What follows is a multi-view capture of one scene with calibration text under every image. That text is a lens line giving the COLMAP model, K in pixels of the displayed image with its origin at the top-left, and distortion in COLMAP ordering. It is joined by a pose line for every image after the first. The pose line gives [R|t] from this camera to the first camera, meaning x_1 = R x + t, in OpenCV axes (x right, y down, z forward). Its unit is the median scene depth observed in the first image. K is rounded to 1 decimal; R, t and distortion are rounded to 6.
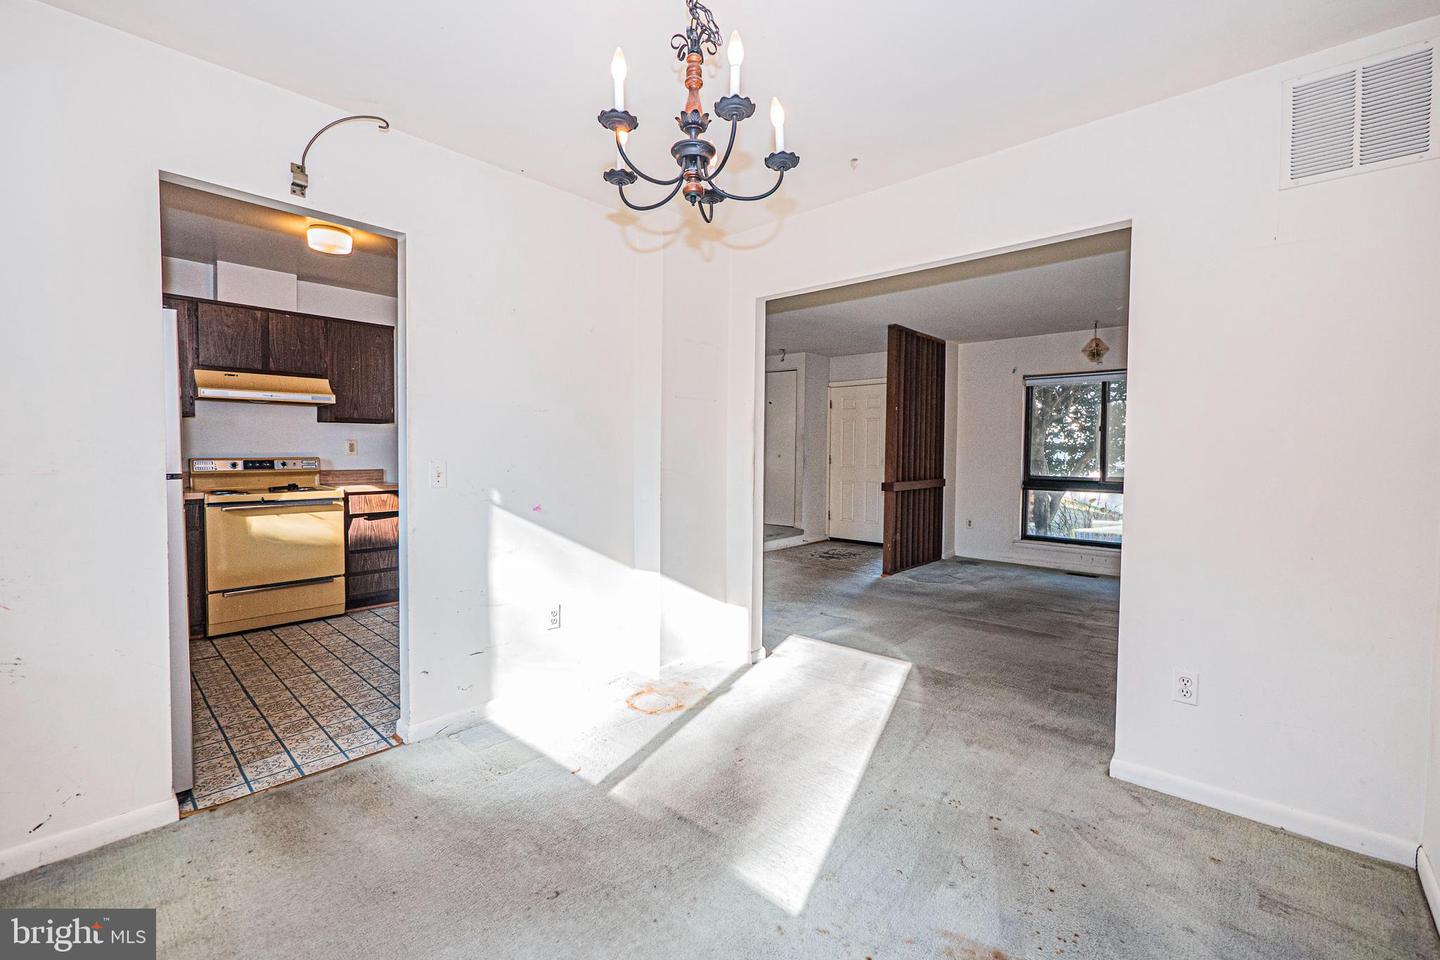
lens RADIAL K [[605.5, 0, 720.3], [0, 605.5, 472.2], [0, 0, 1]] dist [-0.010933, 0.002165]
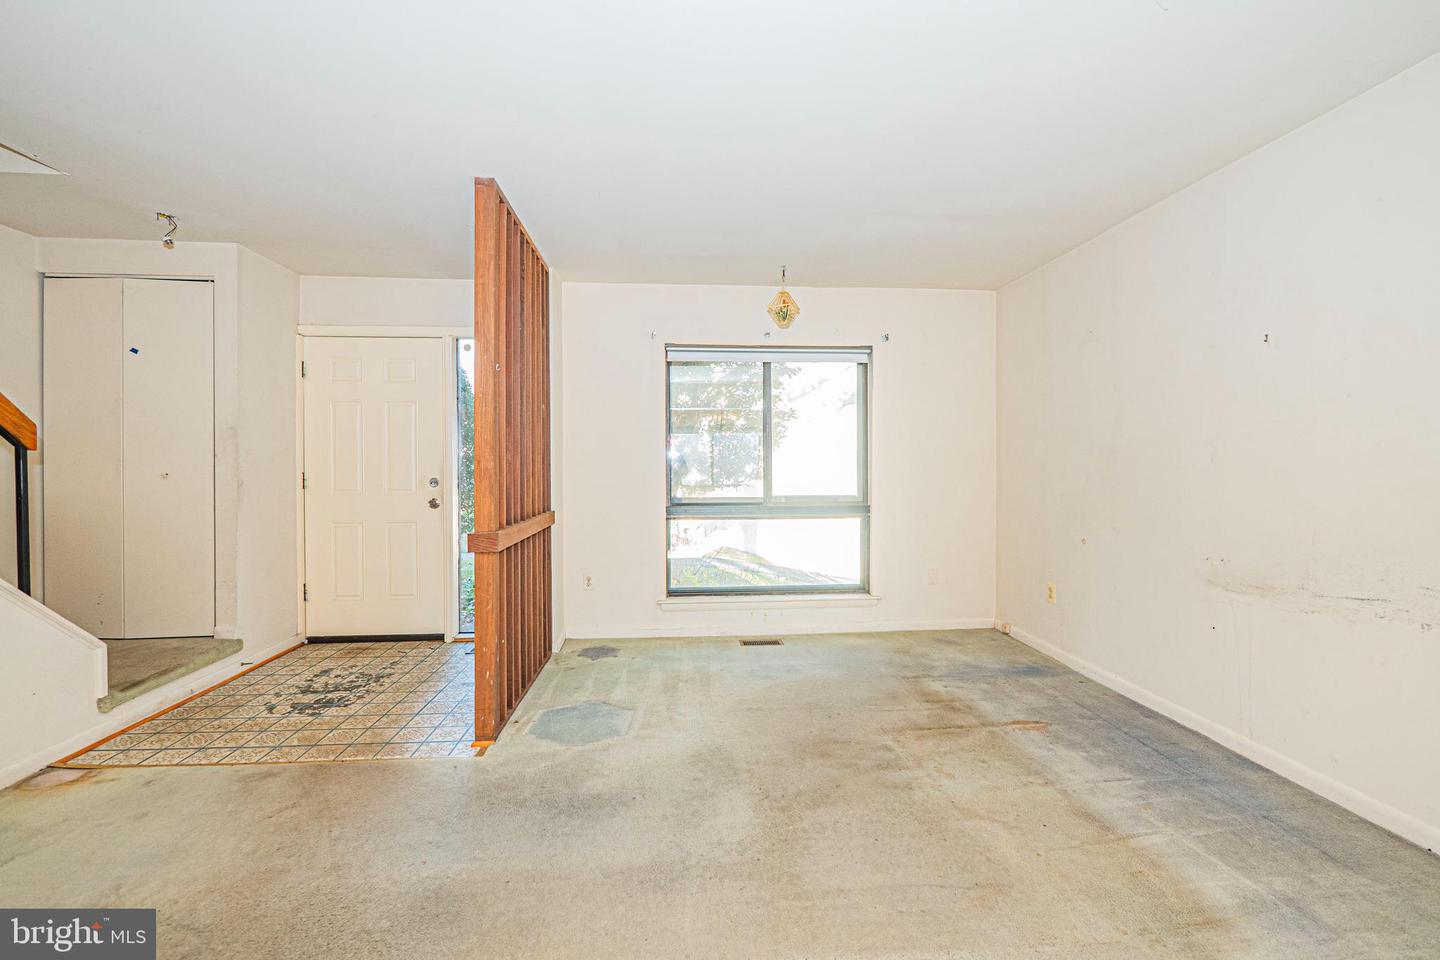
lens RADIAL K [[605.5, 0, 722.4], [0, 605.5, 471.0], [0, 0, 1]] dist [-0.010933, 0.002165]
pose [[0.679700, -0.017906, 0.733271, 0.102442], [0.035443, 0.999336, -0.008451, -0.025669], [-0.732633, 0.031733, 0.679884, 0.800297]]
